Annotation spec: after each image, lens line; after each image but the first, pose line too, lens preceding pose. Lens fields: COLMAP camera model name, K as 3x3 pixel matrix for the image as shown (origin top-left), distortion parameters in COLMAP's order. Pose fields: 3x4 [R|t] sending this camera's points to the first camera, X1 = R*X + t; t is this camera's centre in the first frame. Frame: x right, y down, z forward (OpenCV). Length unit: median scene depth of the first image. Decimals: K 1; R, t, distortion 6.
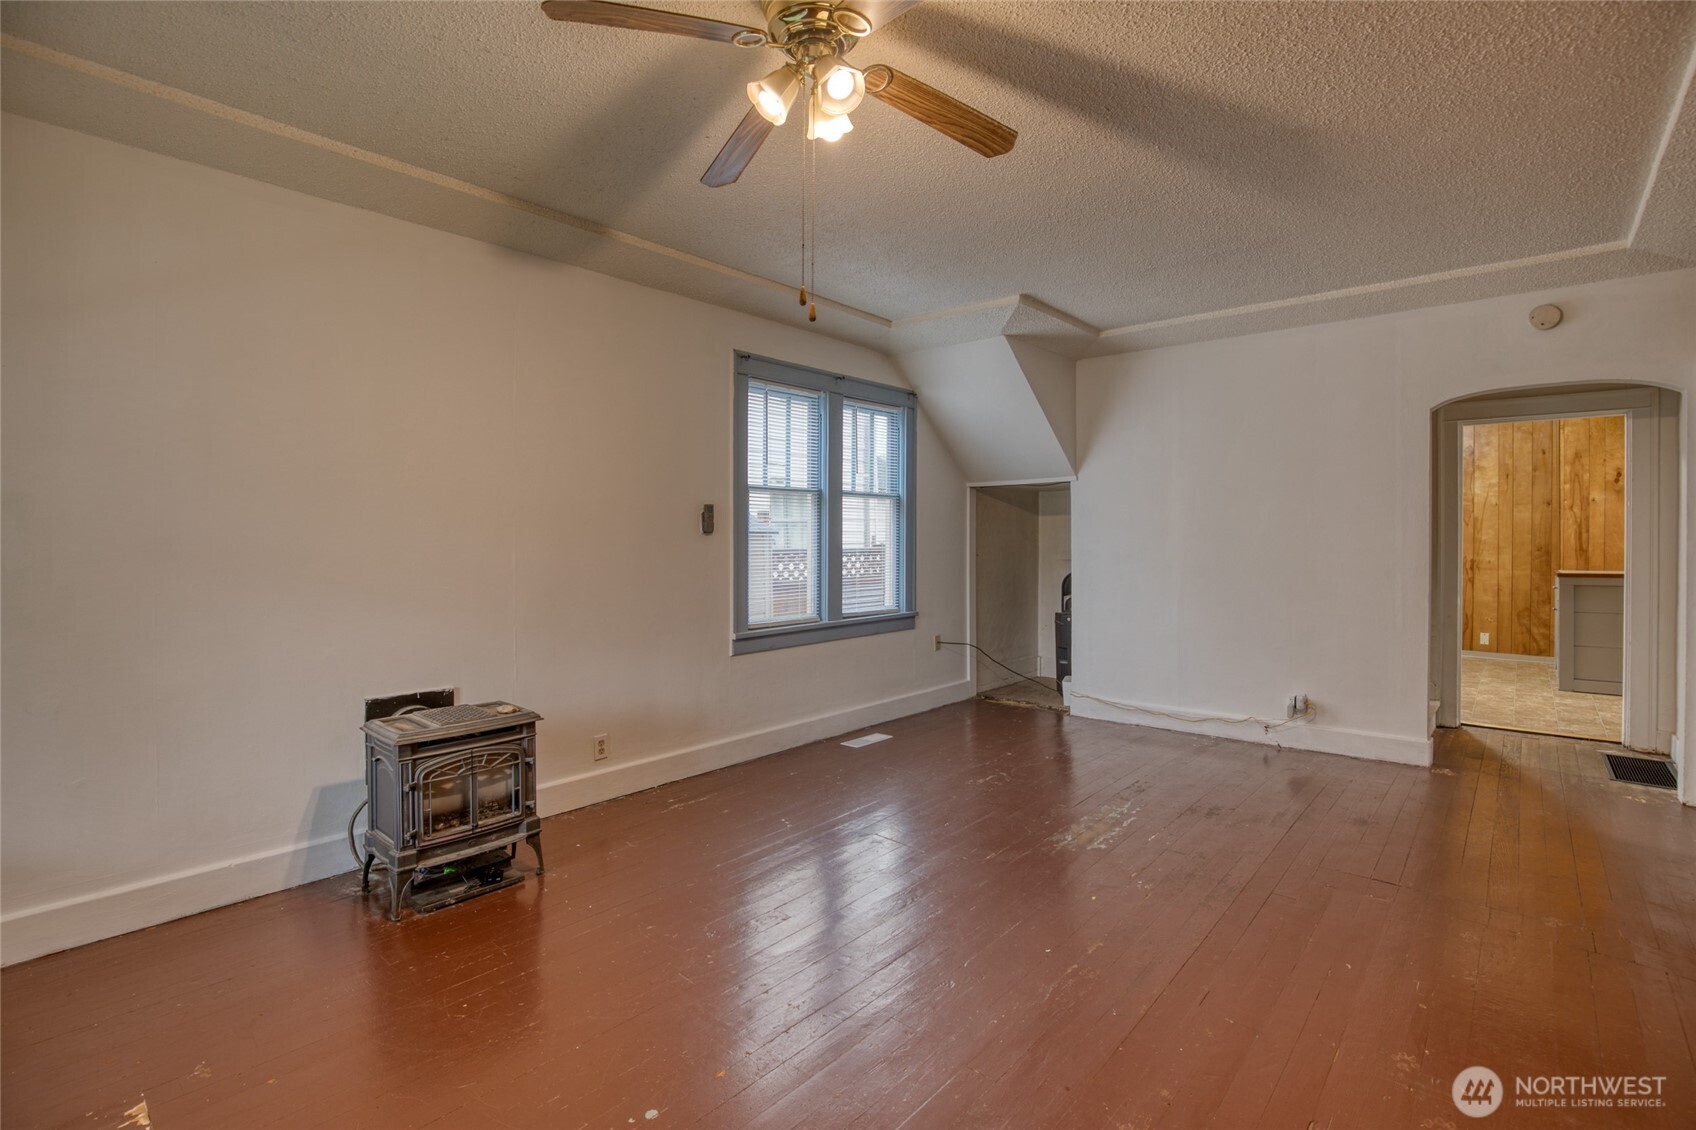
lens RADIAL K [[795.3, 0, 859.9], [0, 795.3, 544.3], [0, 0, 1]] dist [-0.032887, 0.004836]
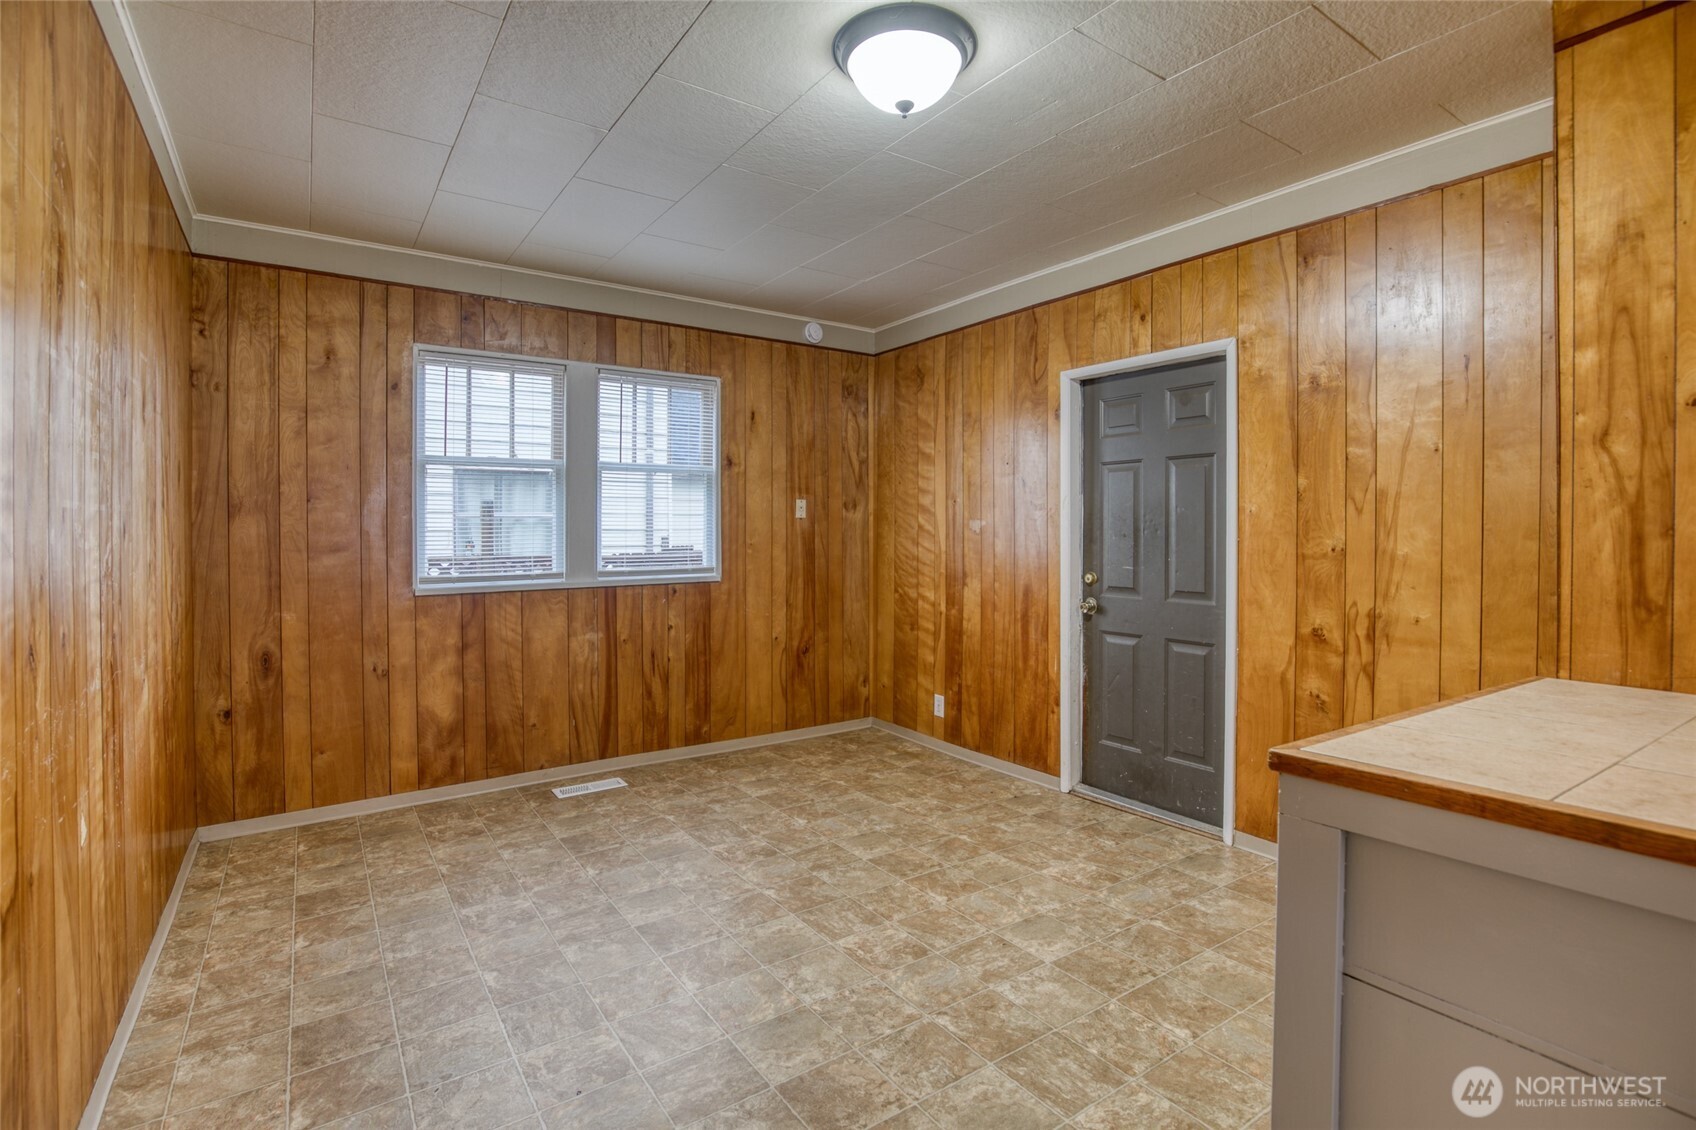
lens RADIAL K [[795.3, 0, 842.6], [0, 795.3, 540.6], [0, 0, 1]] dist [-0.032887, 0.004836]
pose [[0.965559, 0.006519, -0.260101, 0.737579], [-0.007195, 0.999973, -0.001645, -0.011163], [0.260083, 0.003460, 0.965580, 0.684405]]
